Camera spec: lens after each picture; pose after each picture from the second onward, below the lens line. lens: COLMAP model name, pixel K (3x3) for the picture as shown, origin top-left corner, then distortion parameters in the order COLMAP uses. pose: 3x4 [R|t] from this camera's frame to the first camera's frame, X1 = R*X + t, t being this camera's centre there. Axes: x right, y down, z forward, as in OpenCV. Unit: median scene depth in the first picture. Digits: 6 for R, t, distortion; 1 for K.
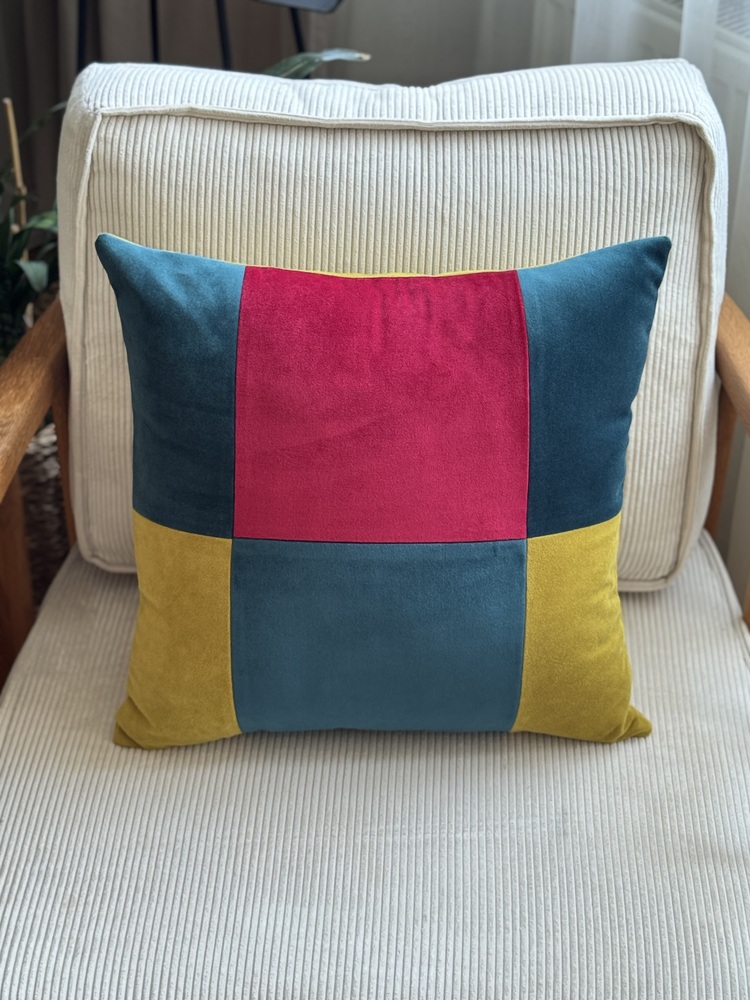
lens RADIAL K [[1908.7, 0, 367.5], [0, 1908.7, 504.3], [0, 0, 1]] dist [0.177039, -0.225737]
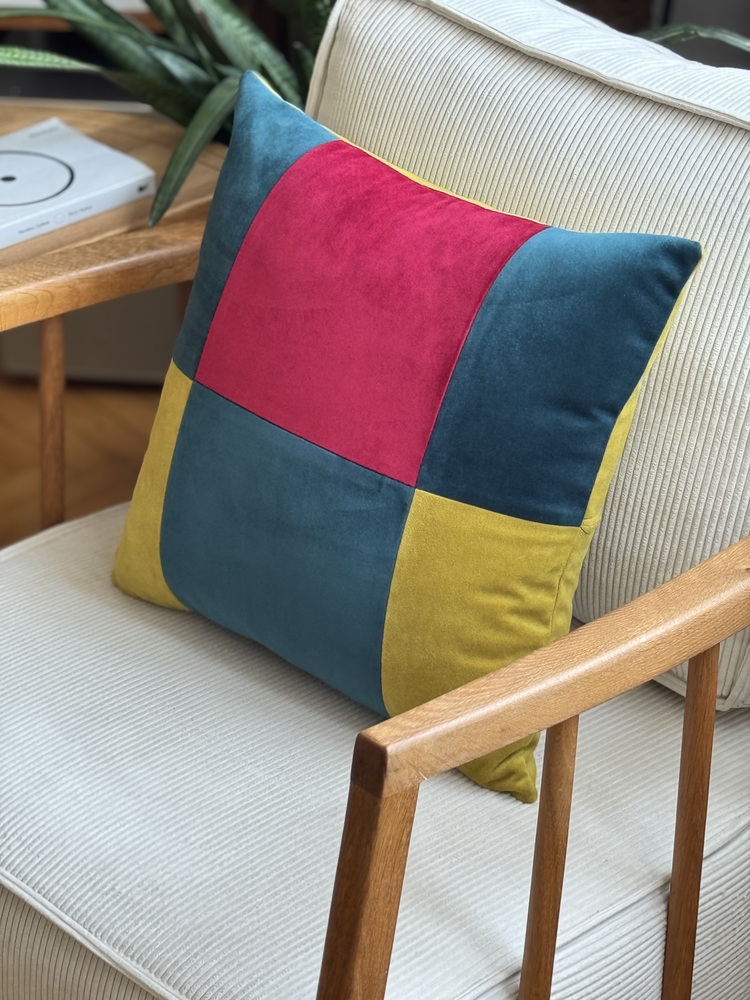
lens RADIAL K [[2645.8, 0, 398.9], [0, 2645.8, 494.6], [0, 0, 1]] dist [-0.037757, 1.815933]
pose [[0.716994, 0.352215, -0.601551, 0.780255], [-0.432291, 0.901645, 0.012672, 0.006215], [0.546849, 0.250959, 0.798734, -0.002246]]
